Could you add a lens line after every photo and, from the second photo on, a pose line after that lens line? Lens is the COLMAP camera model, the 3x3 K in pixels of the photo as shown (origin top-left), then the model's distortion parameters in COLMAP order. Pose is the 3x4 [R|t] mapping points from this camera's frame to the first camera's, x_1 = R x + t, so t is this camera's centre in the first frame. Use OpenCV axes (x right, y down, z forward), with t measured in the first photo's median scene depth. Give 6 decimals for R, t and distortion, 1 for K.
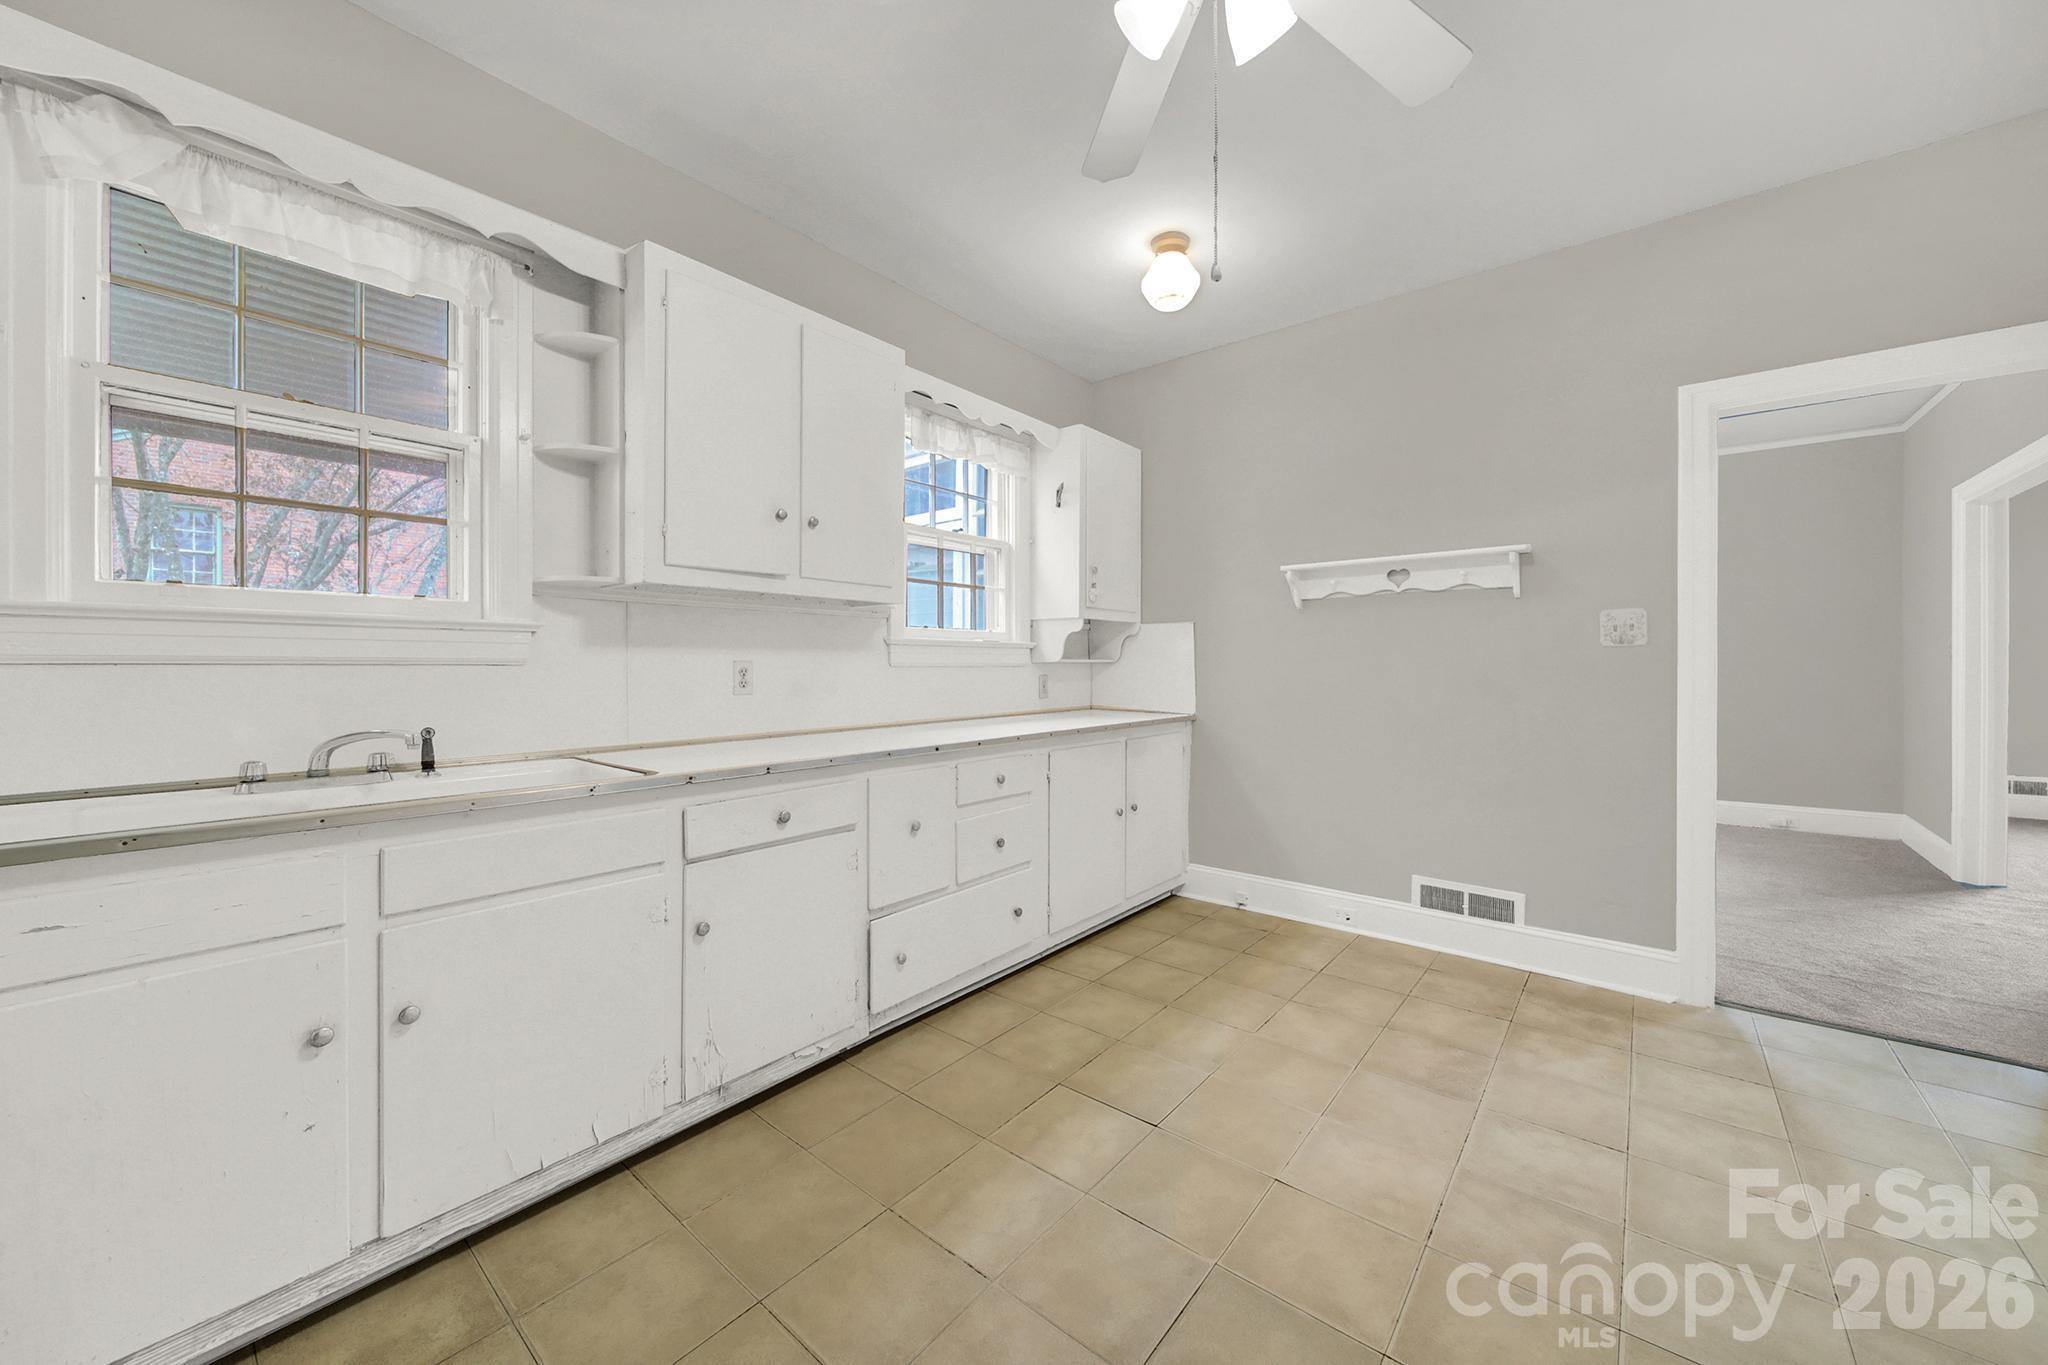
lens RADIAL K [[744.4, 0, 1017.1], [0, 744.4, 667.7], [0, 0, 1]] dist [-0.002336, -0.000789]
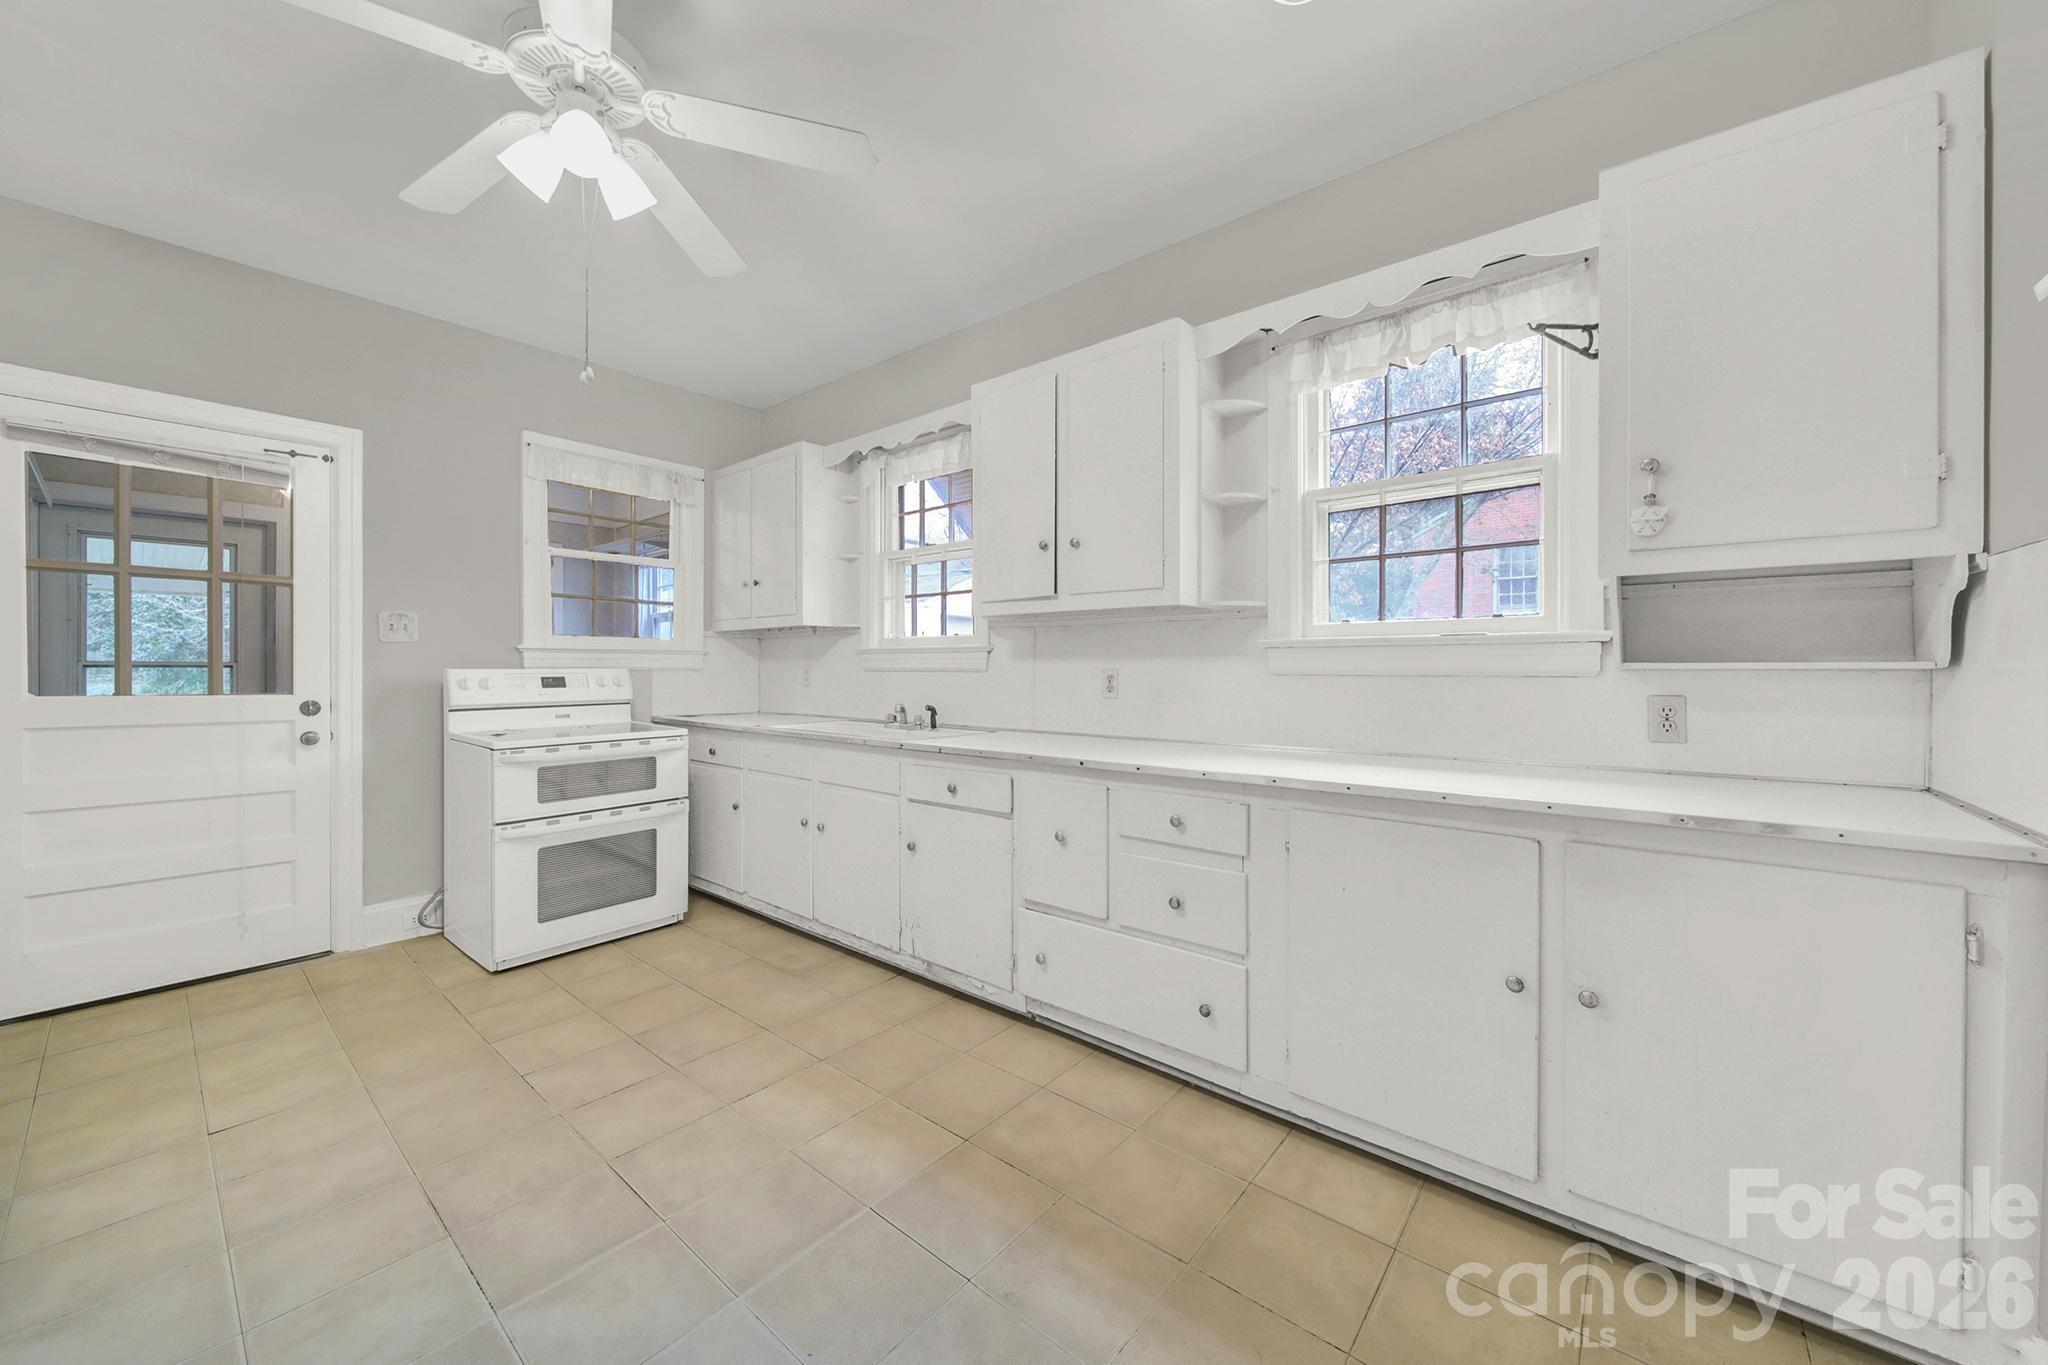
lens RADIAL K [[744.4, 0, 1031.2], [0, 744.4, 673.0], [0, 0, 1]] dist [-0.002336, -0.000789]
pose [[0.014897, 0.007933, -0.999858, 0.716818], [-0.003149, 0.999964, 0.007887, -0.010137], [0.999884, 0.003031, 0.014921, 0.798559]]
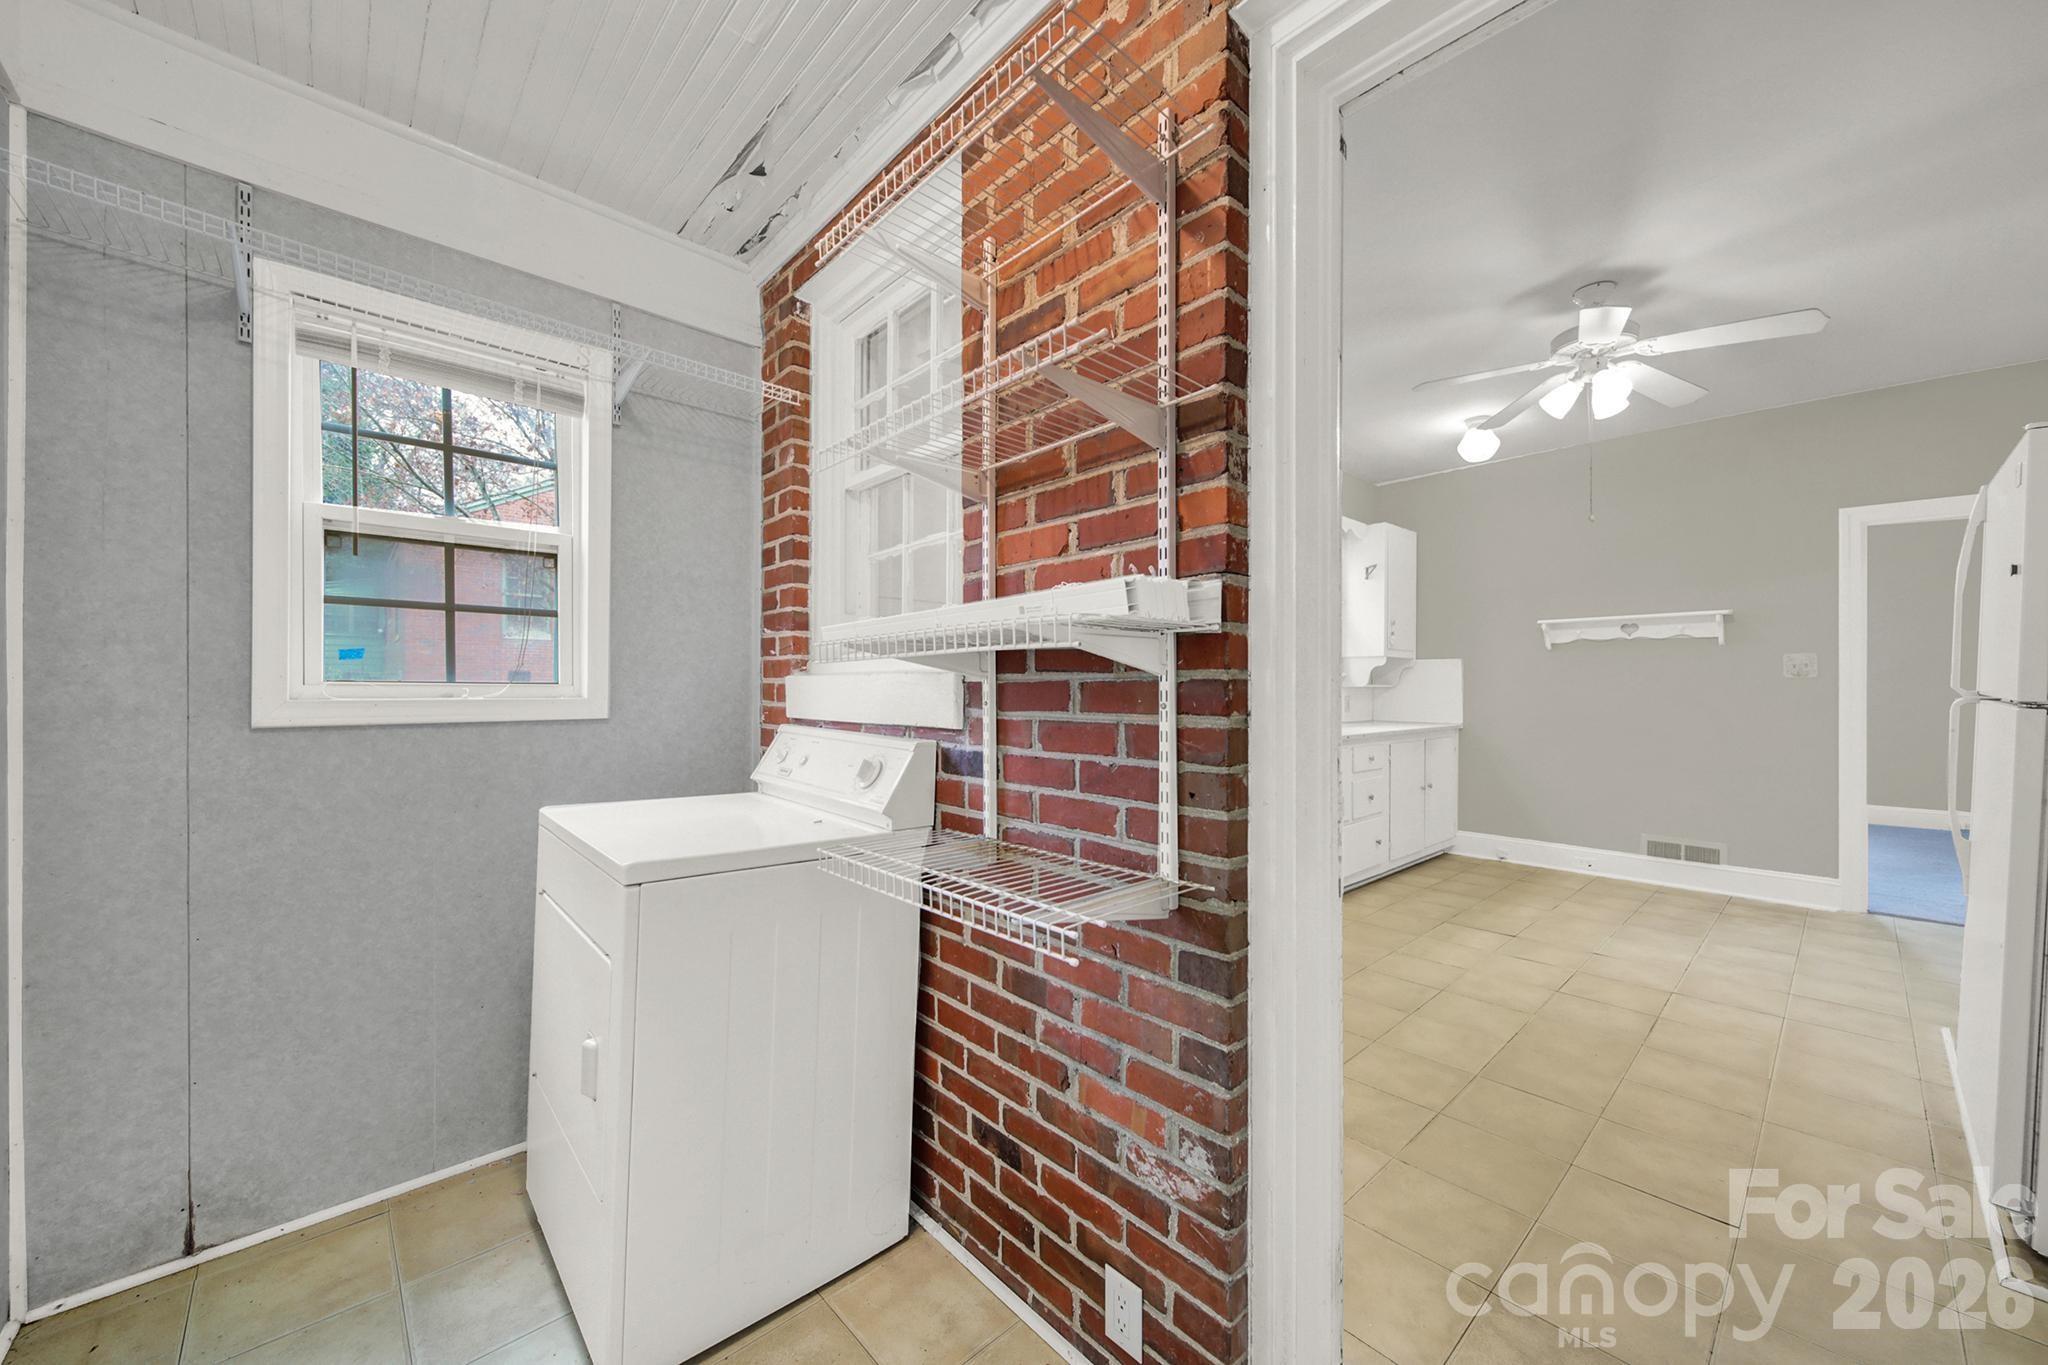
lens RADIAL K [[744.4, 0, 1042.9], [0, 744.4, 687.2], [0, 0, 1]] dist [-0.002336, -0.000789]
pose [[0.991915, 0.006401, -0.126743, -0.505234], [-0.007553, 0.999934, -0.008614, 0.014594], [0.126679, 0.009502, 0.991898, -0.671099]]
